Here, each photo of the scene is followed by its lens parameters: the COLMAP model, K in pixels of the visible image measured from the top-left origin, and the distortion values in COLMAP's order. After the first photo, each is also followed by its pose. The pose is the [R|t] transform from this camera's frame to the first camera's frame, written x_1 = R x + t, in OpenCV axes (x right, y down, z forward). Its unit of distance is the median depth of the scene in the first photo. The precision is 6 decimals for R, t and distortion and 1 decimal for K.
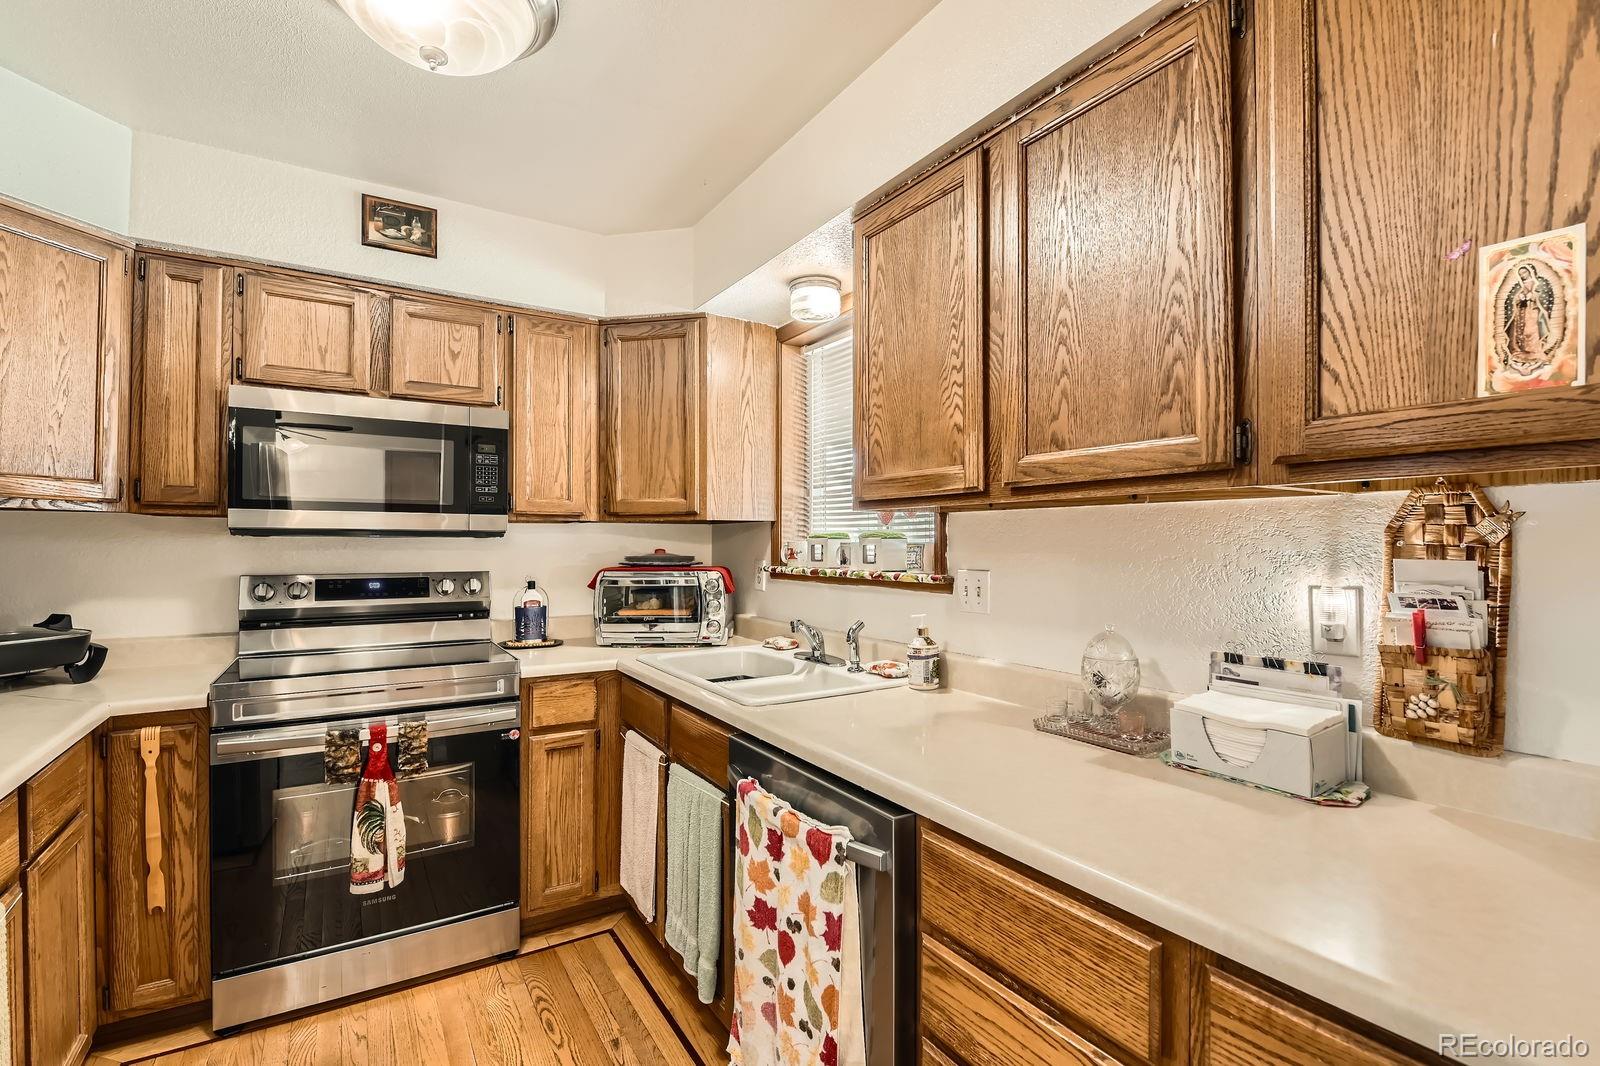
lens RADIAL K [[725.4, 0, 800.0], [0, 725.4, 533.0], [0, 0, 1]] dist [-0.000176, -0.000102]
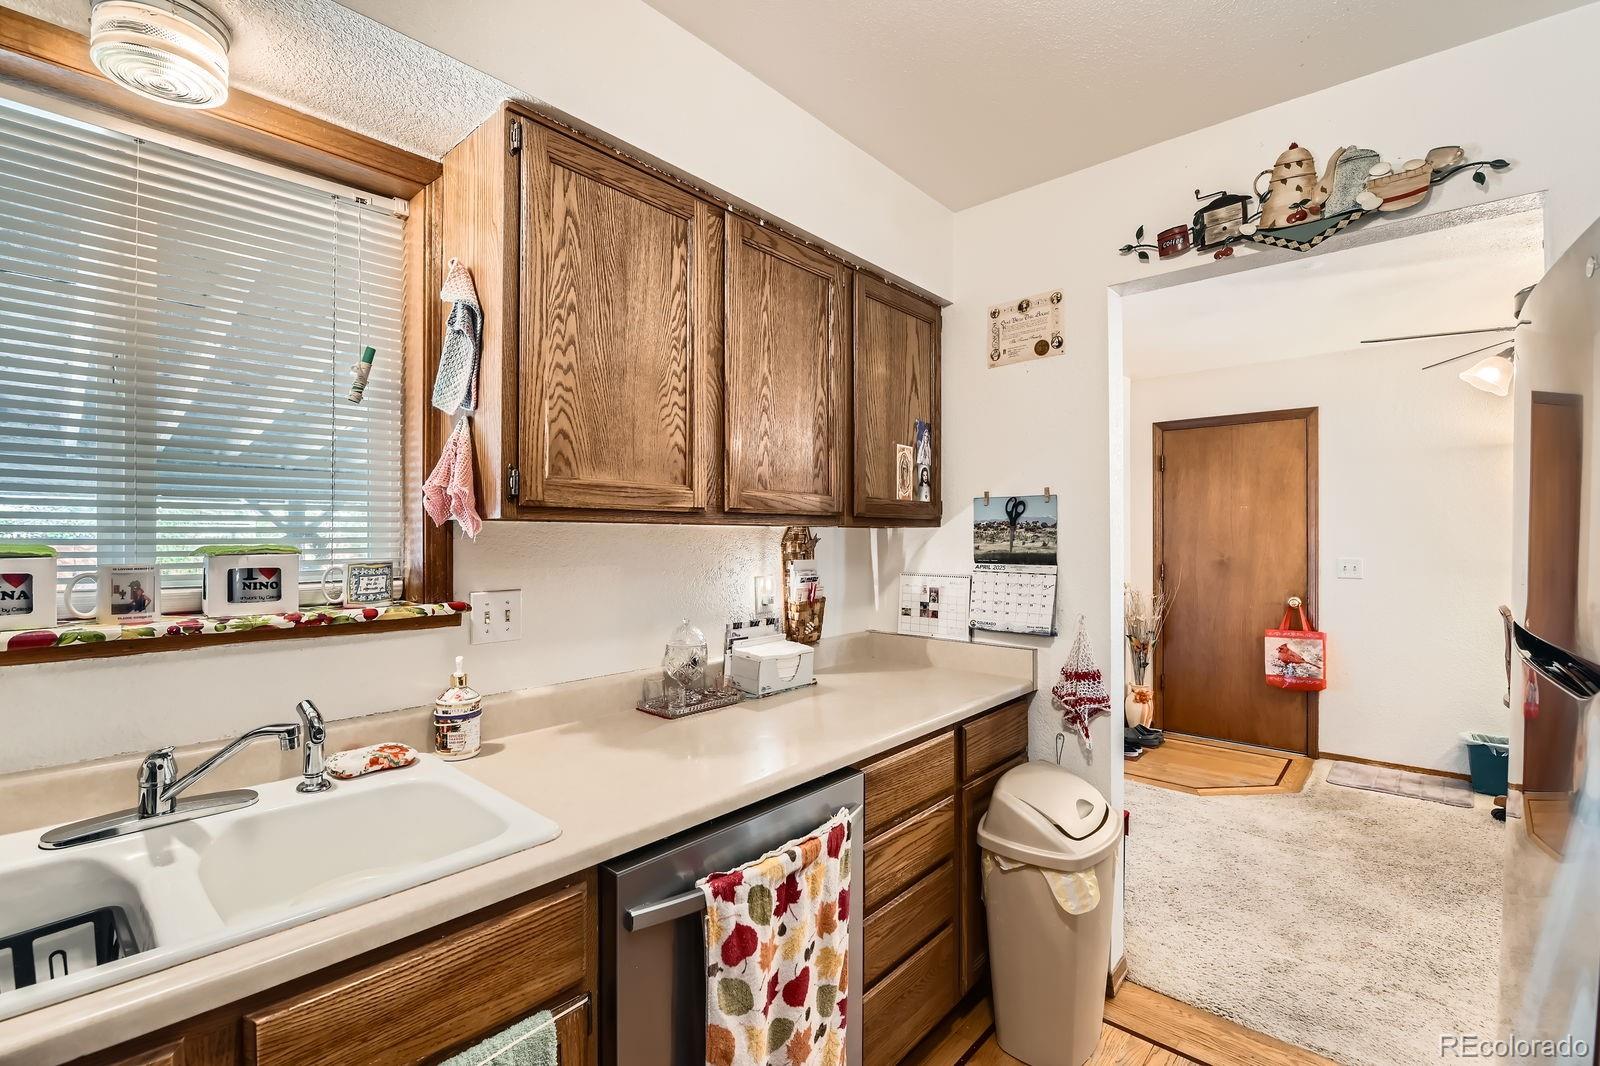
lens RADIAL K [[697.1, 0, 806.4], [0, 697.1, 535.0], [0, 0, 1]] dist [0.000466, -0.011128]
pose [[-0.282523, 0.002650, 0.959257, -0.920823], [-0.012743, 0.999898, -0.006516, -0.019236], [-0.959176, -0.014064, -0.282460, 1.284394]]
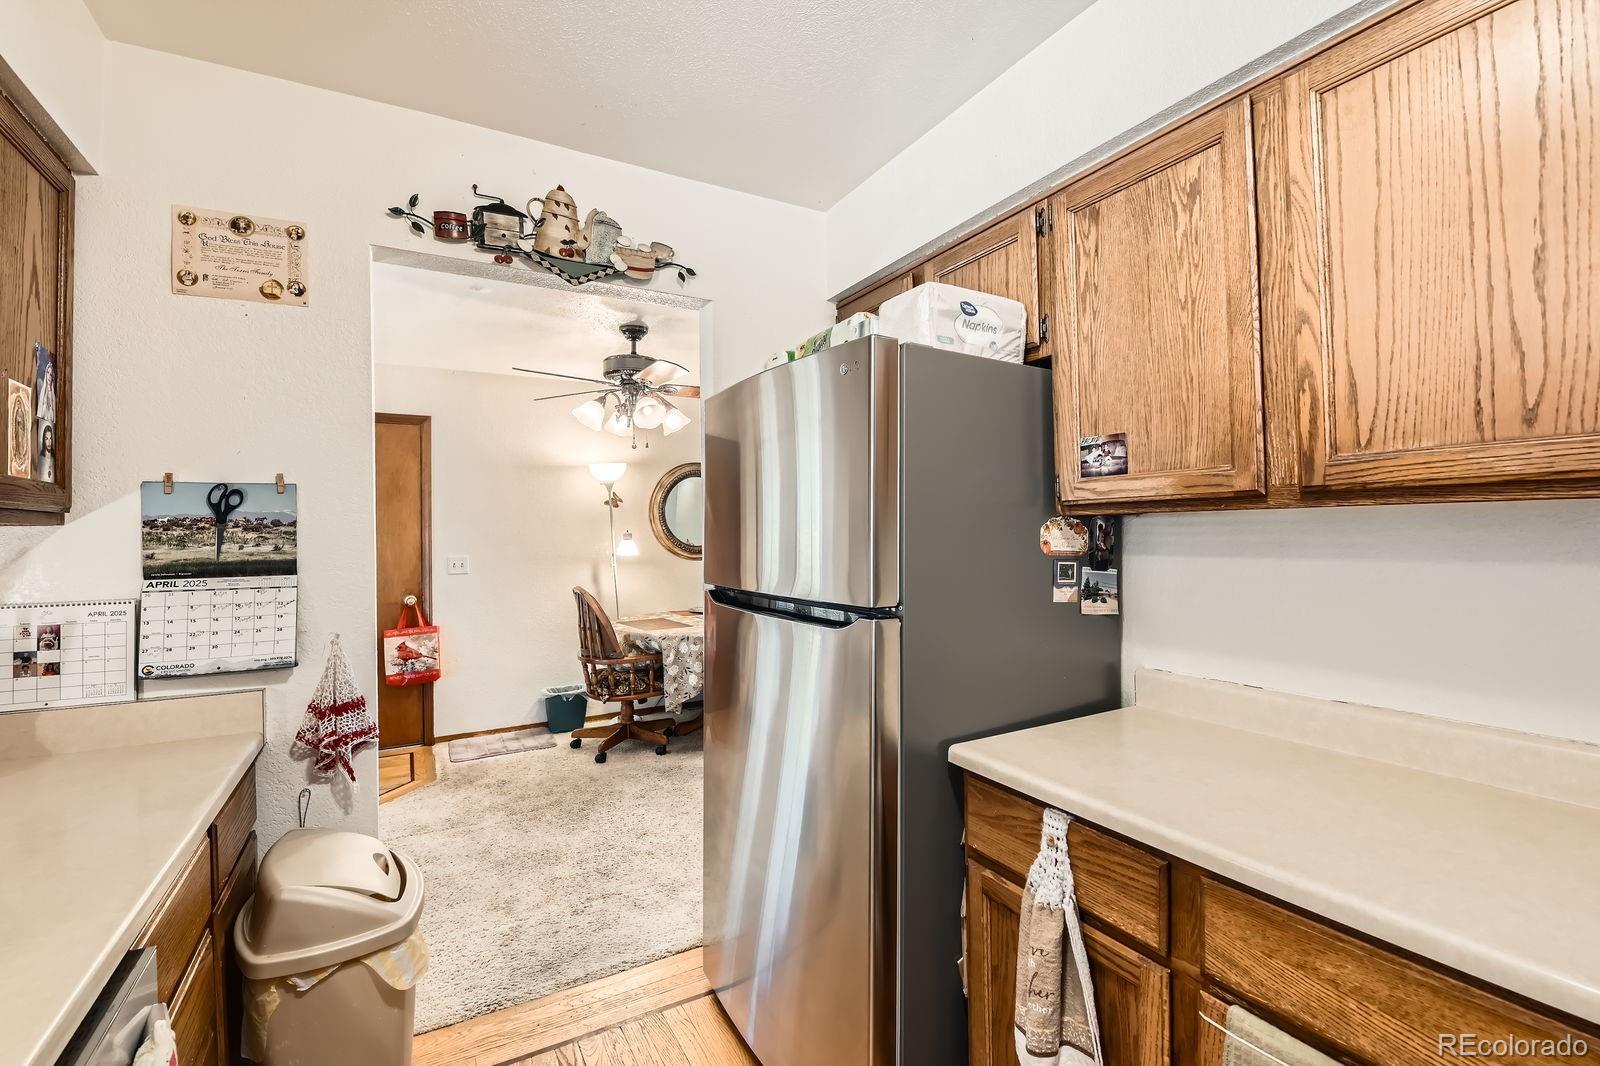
lens RADIAL K [[699.6, 0, 802.1], [0, 699.6, 527.3], [0, 0, 1]] dist [-0.000546, -0.011074]
pose [[-0.999064, 0.014729, 0.040669, -0.500099], [0.013875, 0.999679, -0.021207, -0.013094], [-0.040968, -0.020623, -0.998948, 1.490673]]
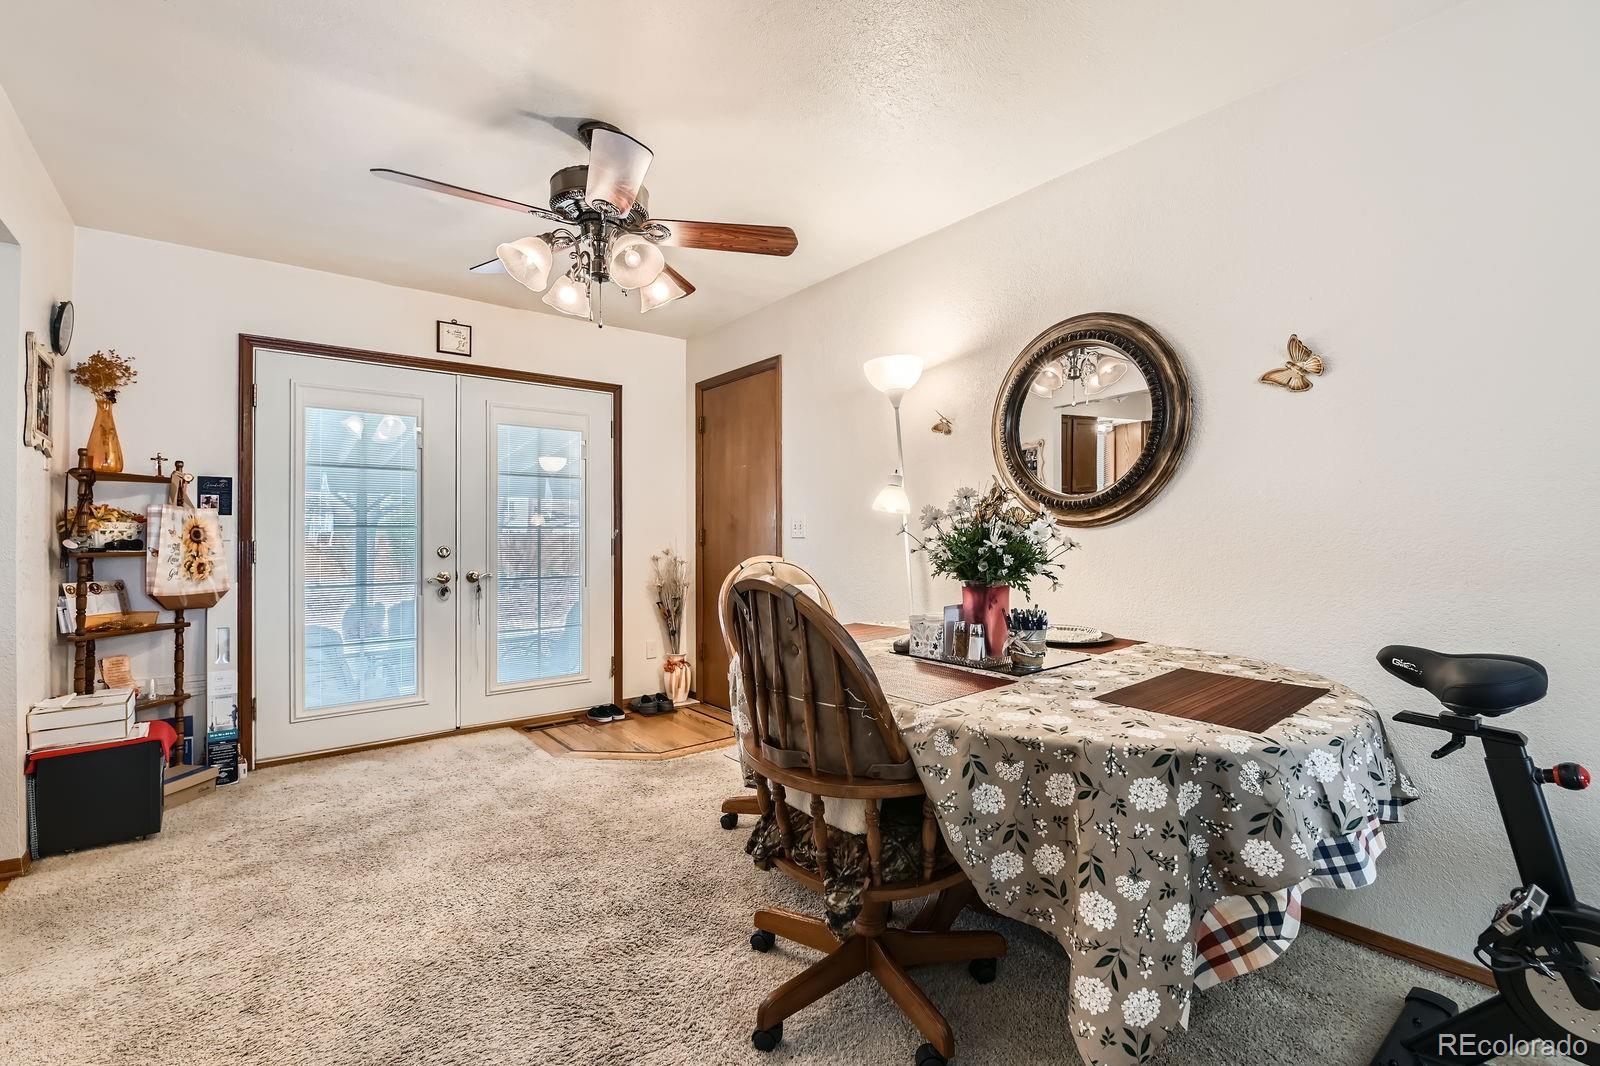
lens RADIAL K [[697.1, 0, 806.4], [0, 697.1, 535.0], [0, 0, 1]] dist [0.000466, -0.011128]
pose [[-0.115756, 0.000271, 0.993278, -1.483483], [-0.007658, 0.999970, -0.001166, 0.109885], [-0.993248, -0.007742, -0.115750, -1.561925]]
